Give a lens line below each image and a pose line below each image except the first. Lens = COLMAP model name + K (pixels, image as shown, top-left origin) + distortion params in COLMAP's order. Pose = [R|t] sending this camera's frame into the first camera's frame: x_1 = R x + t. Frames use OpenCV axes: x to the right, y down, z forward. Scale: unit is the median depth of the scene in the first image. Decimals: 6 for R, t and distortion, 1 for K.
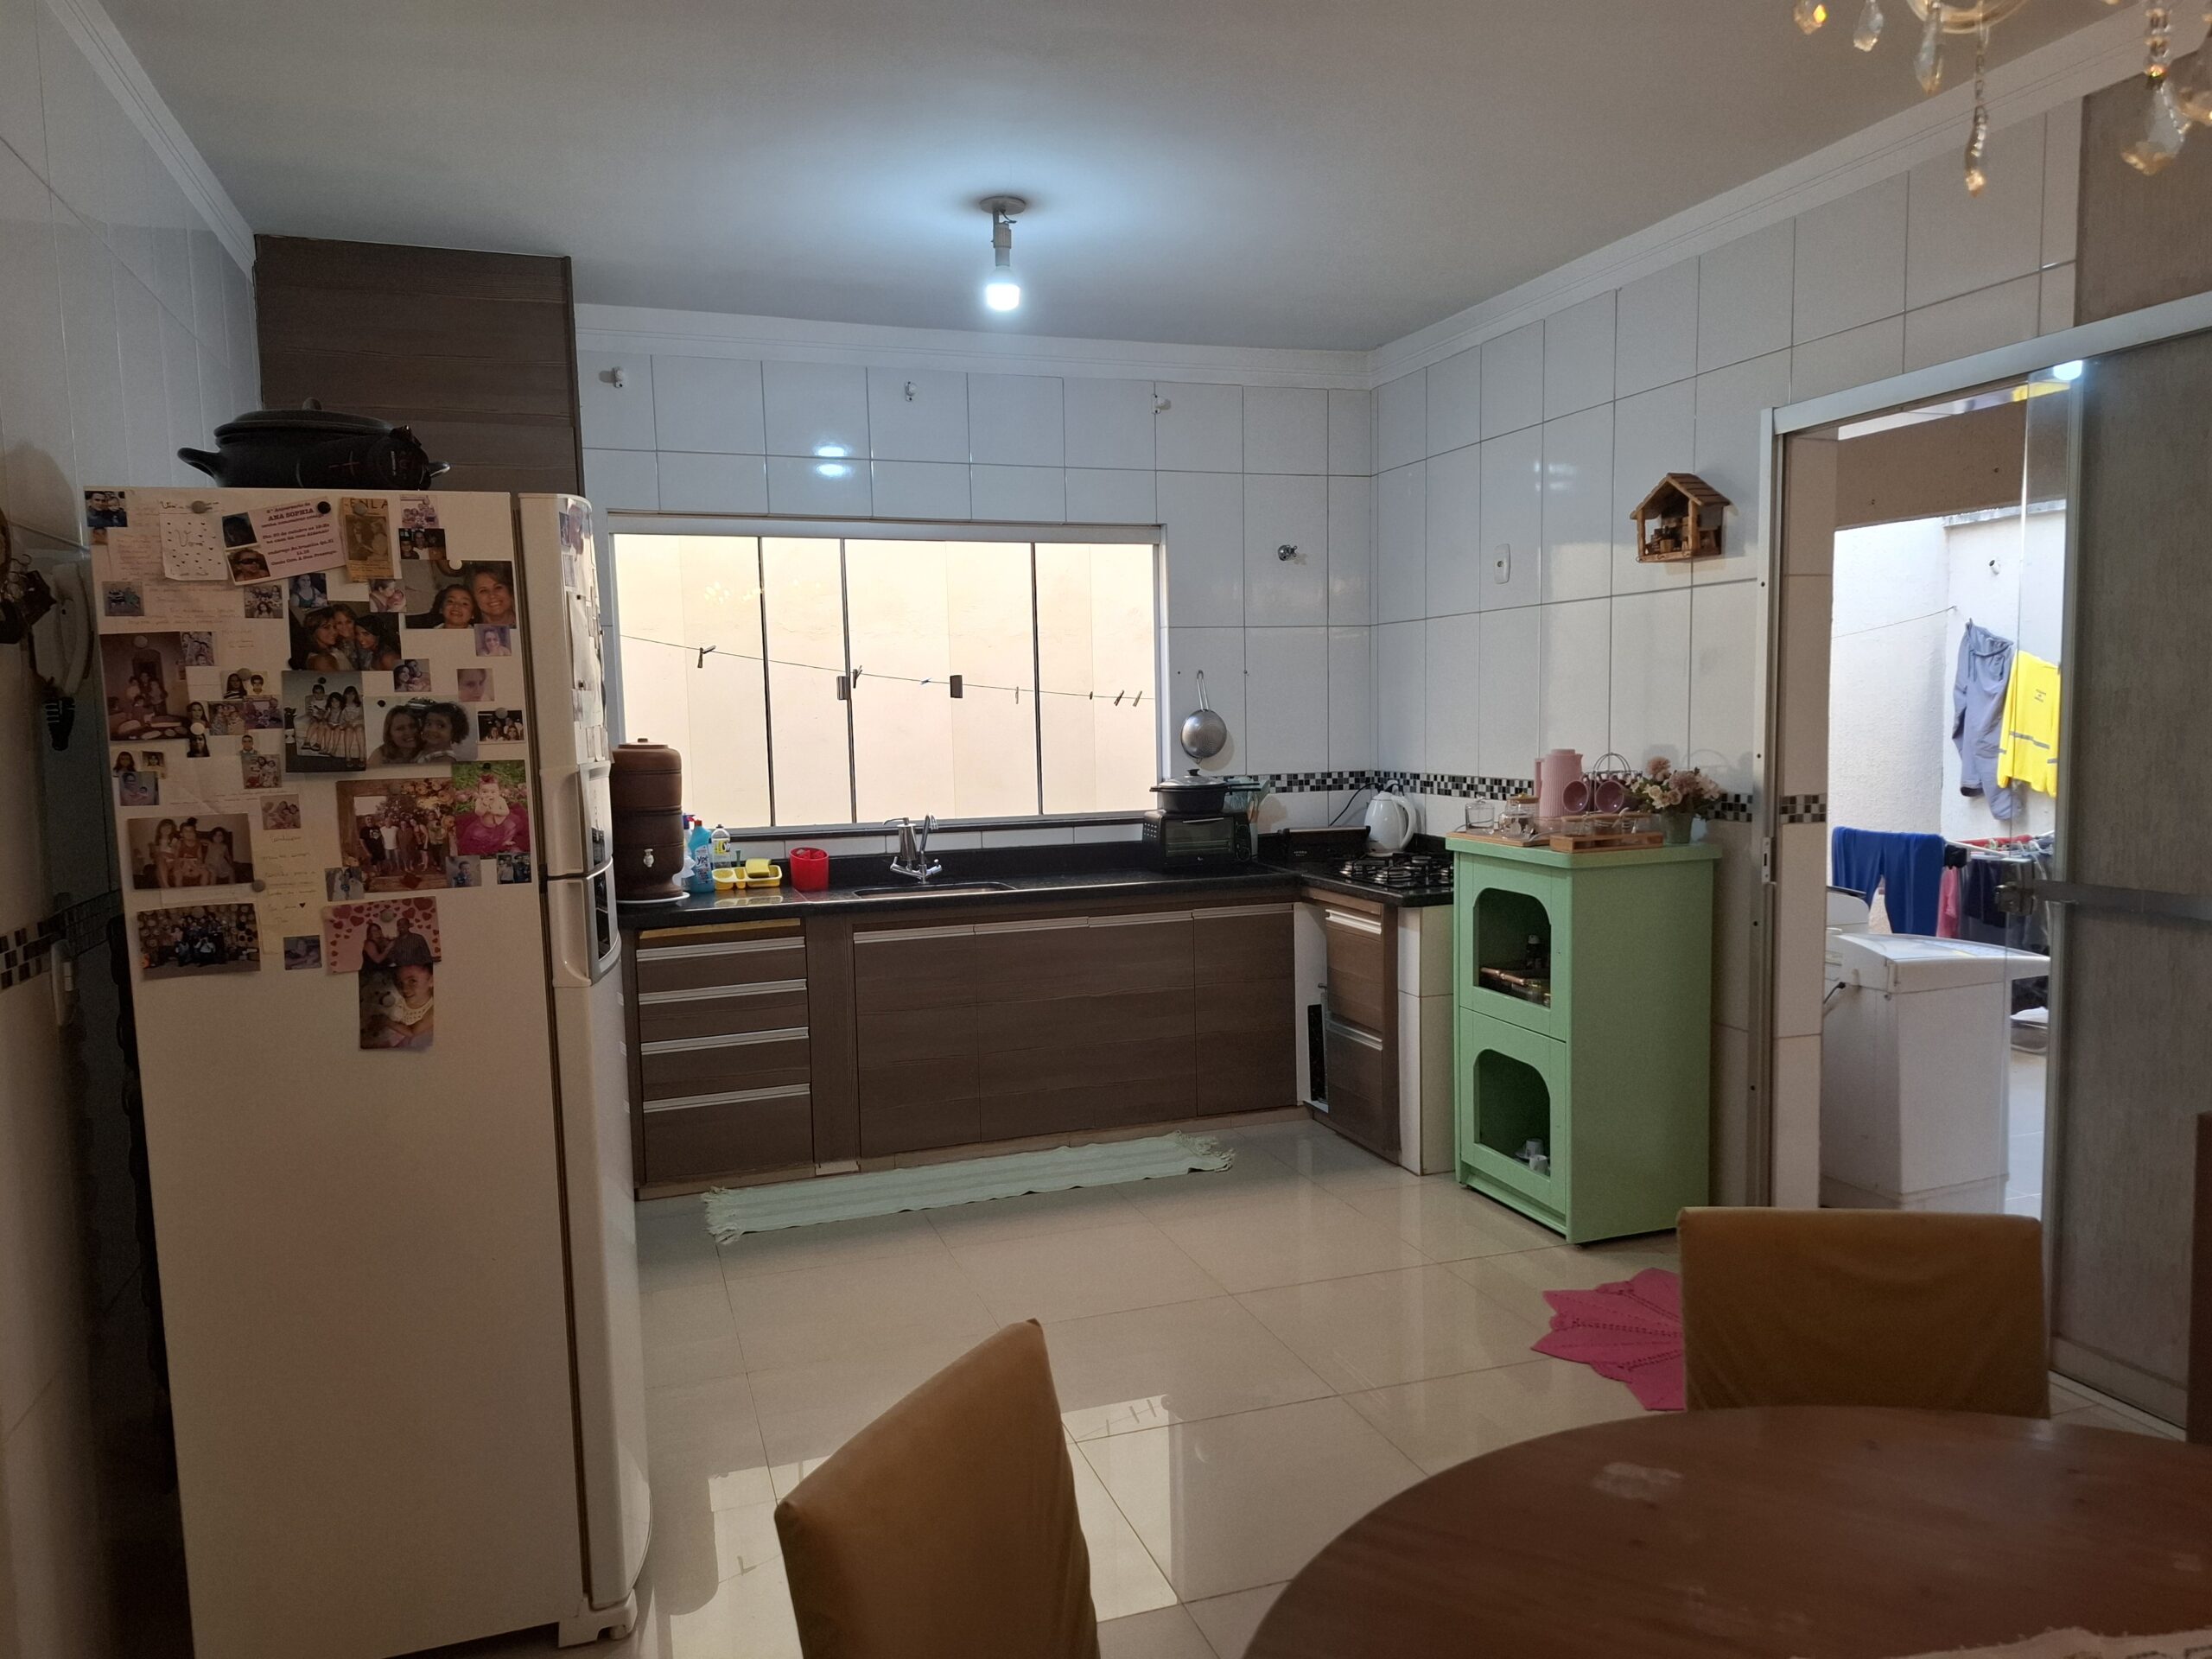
lens RADIAL K [[1528.1, 0, 1106.0], [0, 1528.1, 856.0], [0, 0, 1]] dist [0.044611, -0.001830]
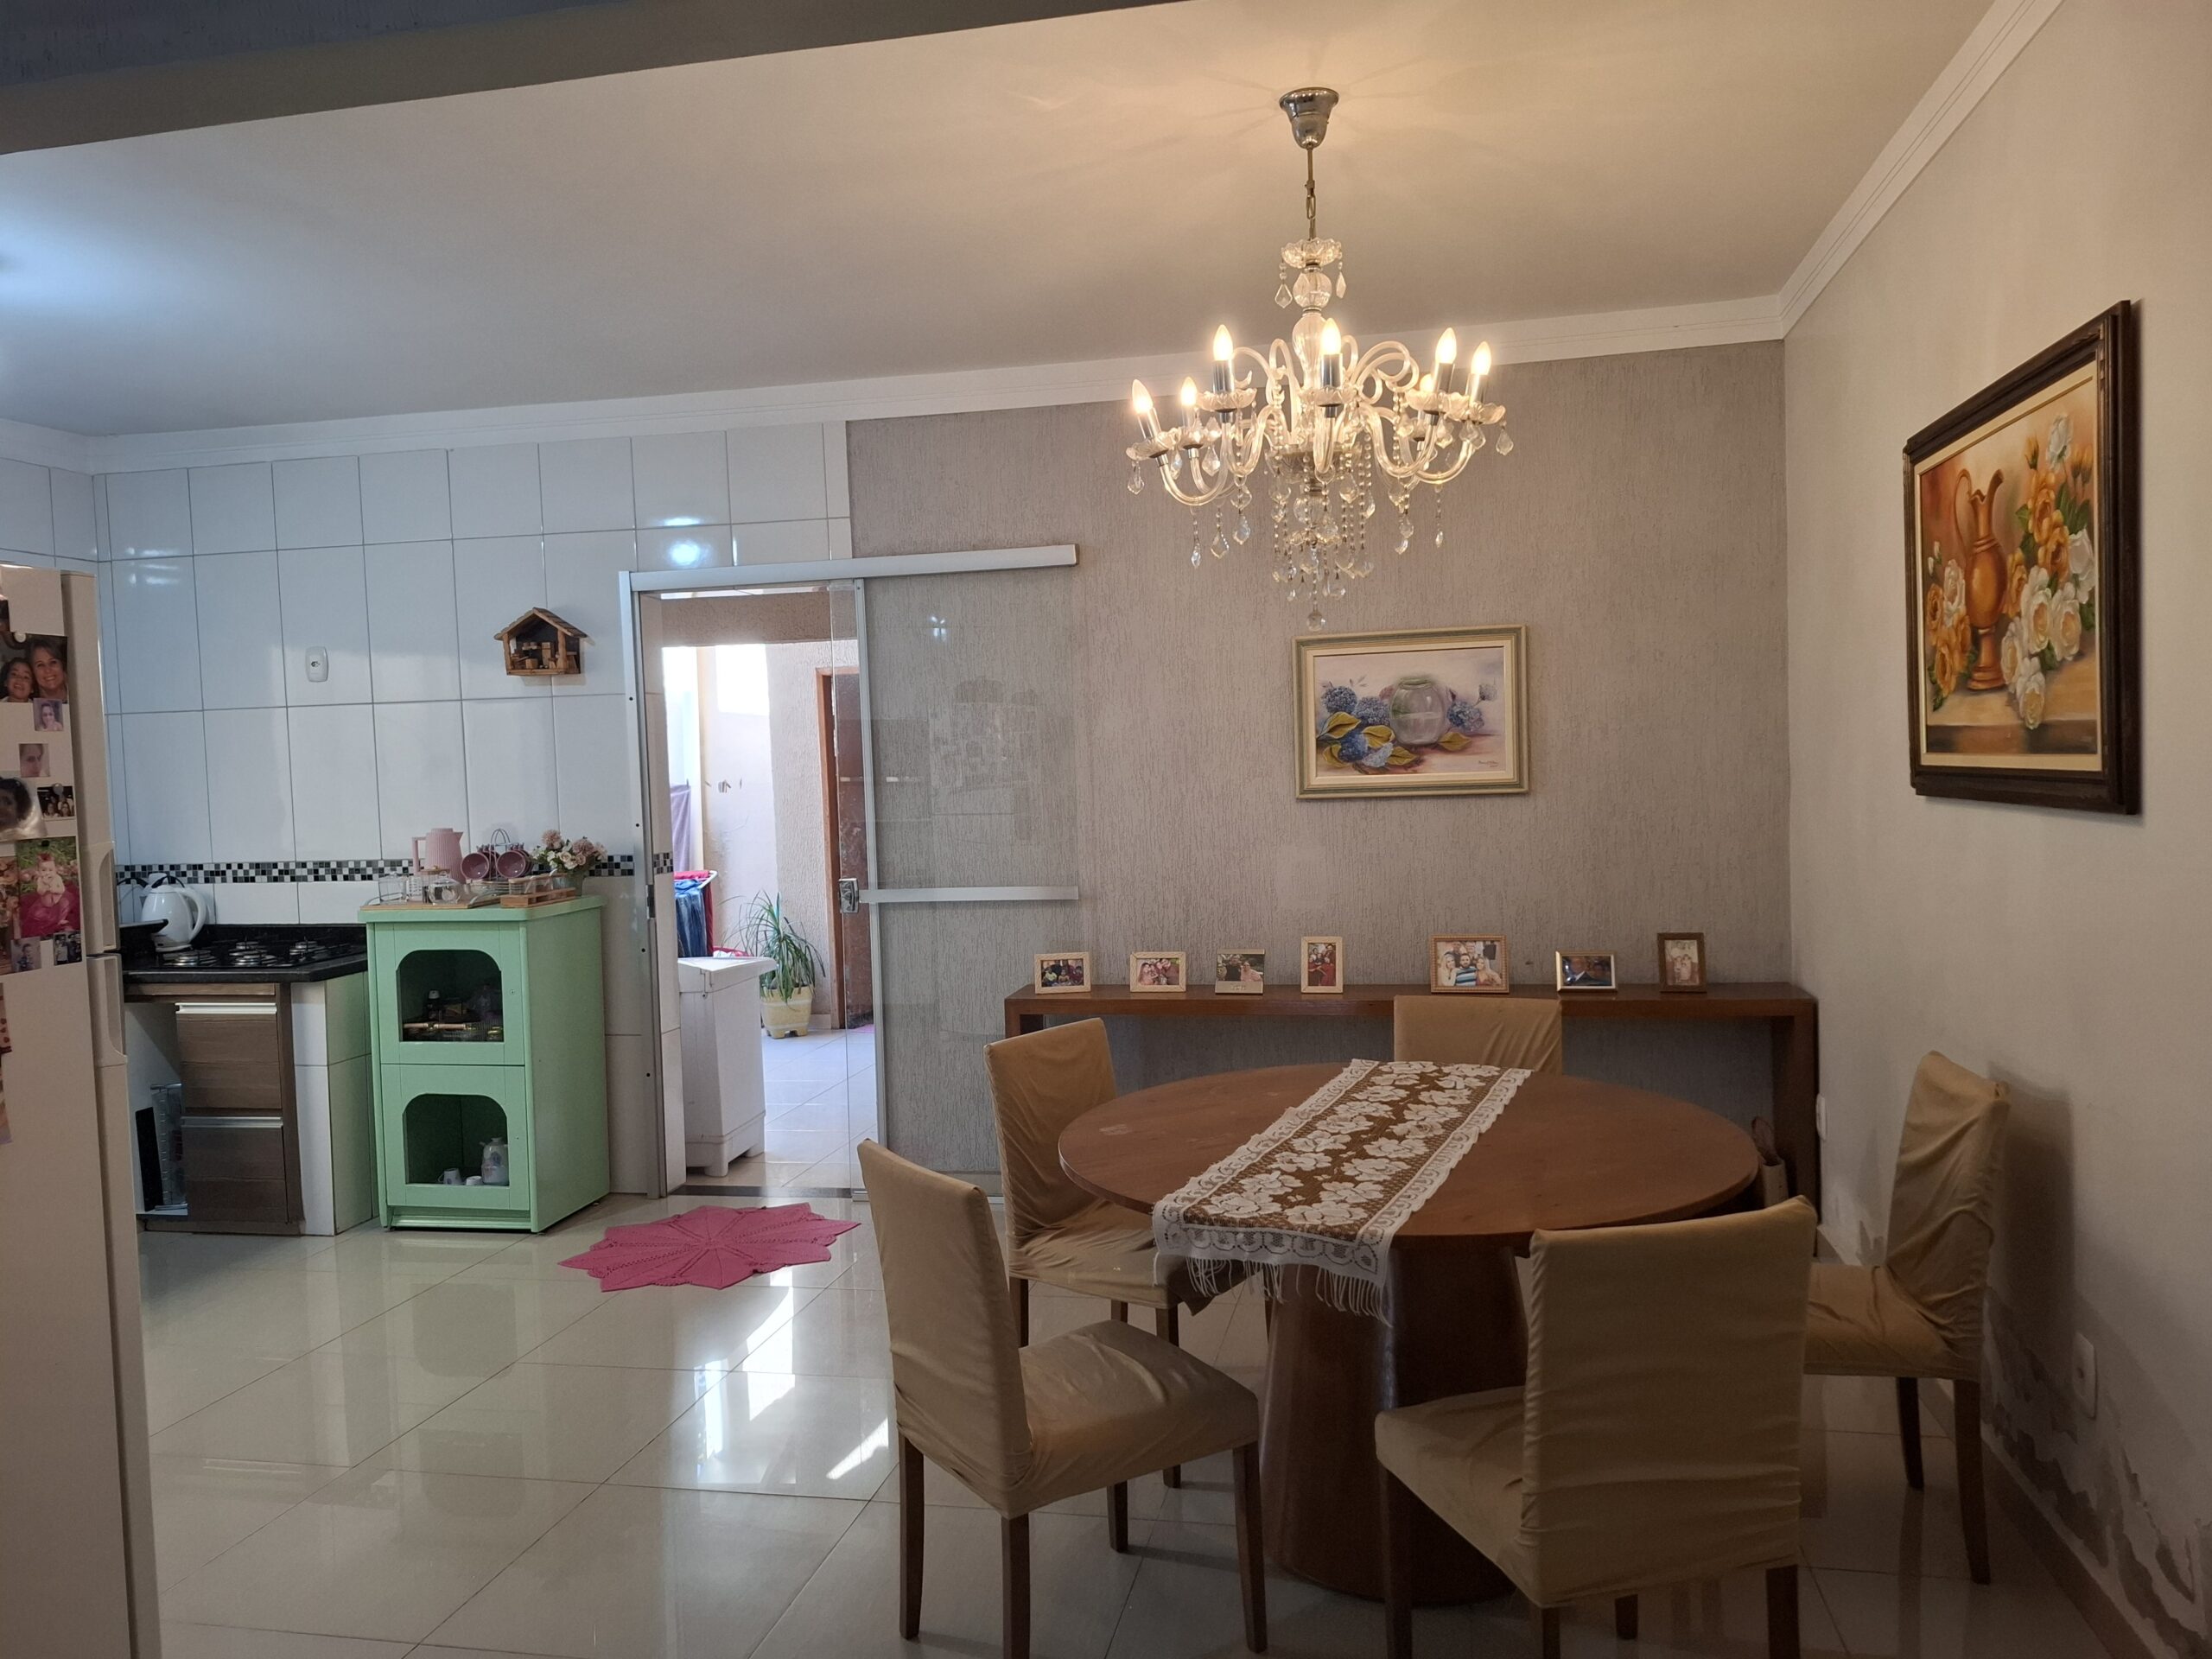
lens RADIAL K [[1541.8, 0, 1101.0], [0, 1541.8, 835.6], [0, 0, 1]] dist [0.114091, -0.135548]
pose [[0.517604, -0.035003, 0.854904, -0.508472], [0.103649, 0.994370, -0.022042, 0.015379], [-0.849319, 0.100019, 0.518318, -0.045100]]
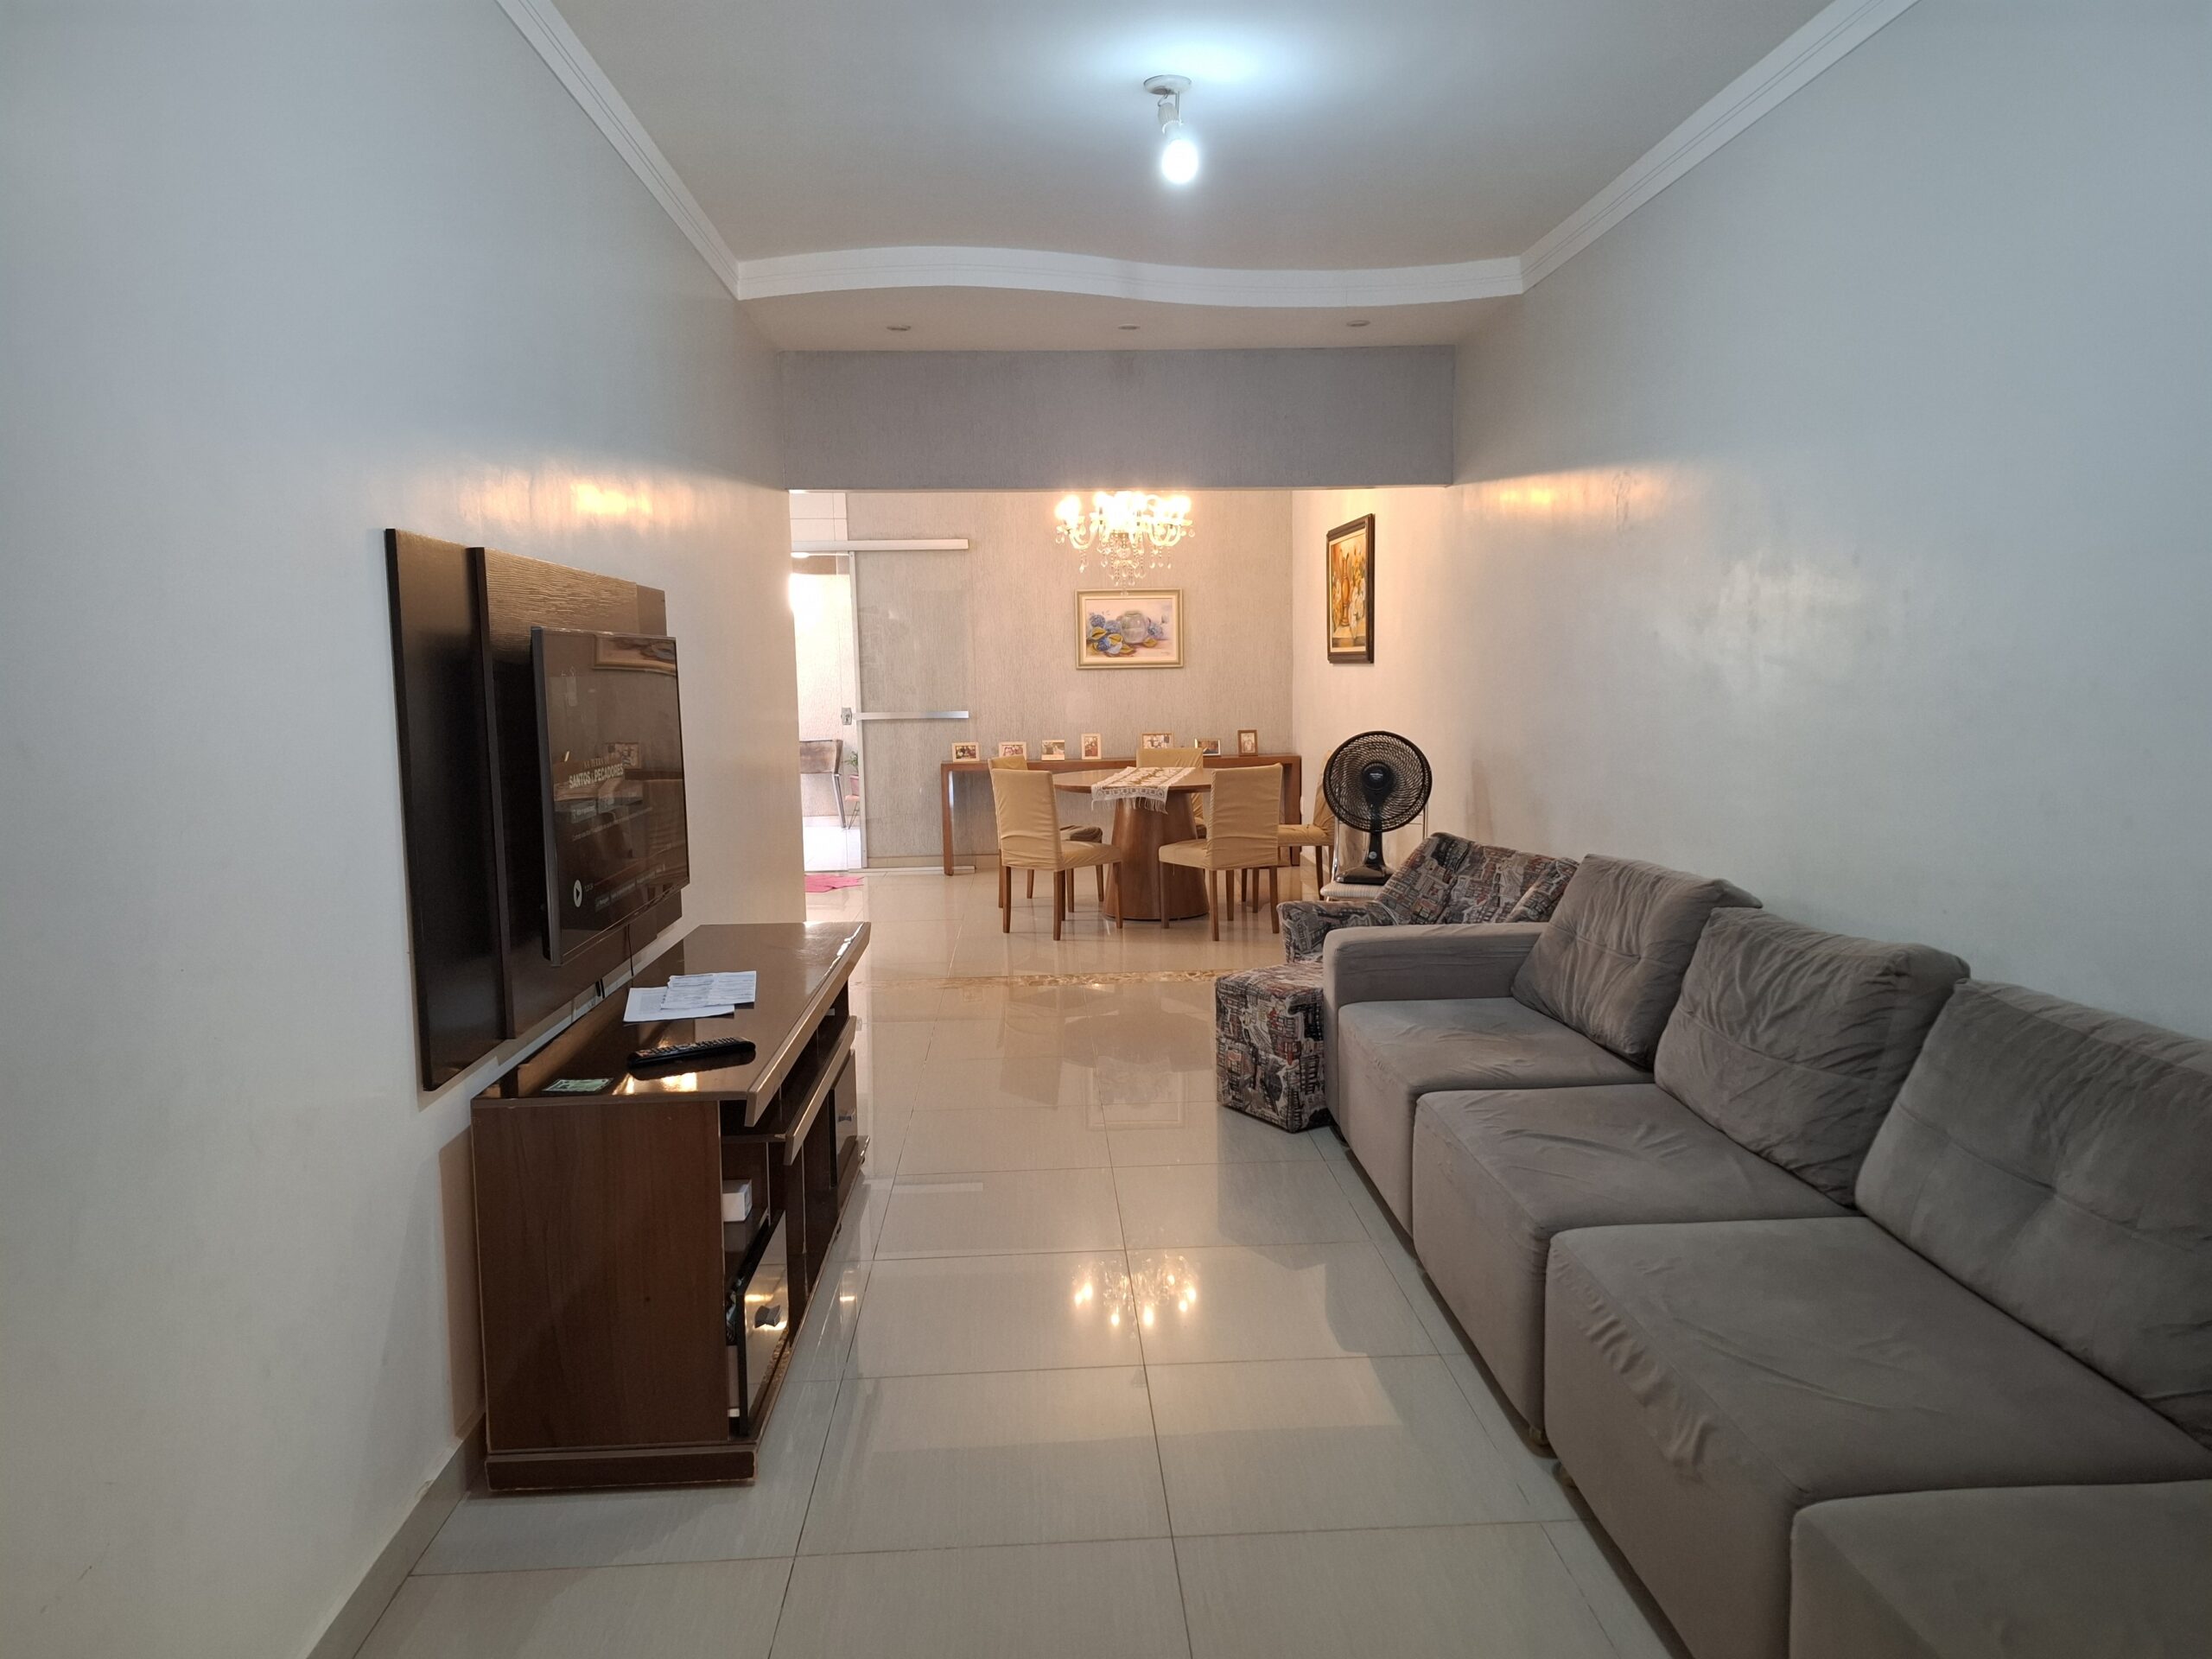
lens RADIAL K [[1507.3, 0, 1106.0], [0, 1507.3, 829.5], [0, 0, 1]] dist [0.118345, 0.000102]
pose [[0.275626, -0.087578, 0.957267, -1.743163], [0.102685, 0.992825, 0.061266, 0.089555], [-0.955765, 0.081410, 0.282642, -0.267077]]
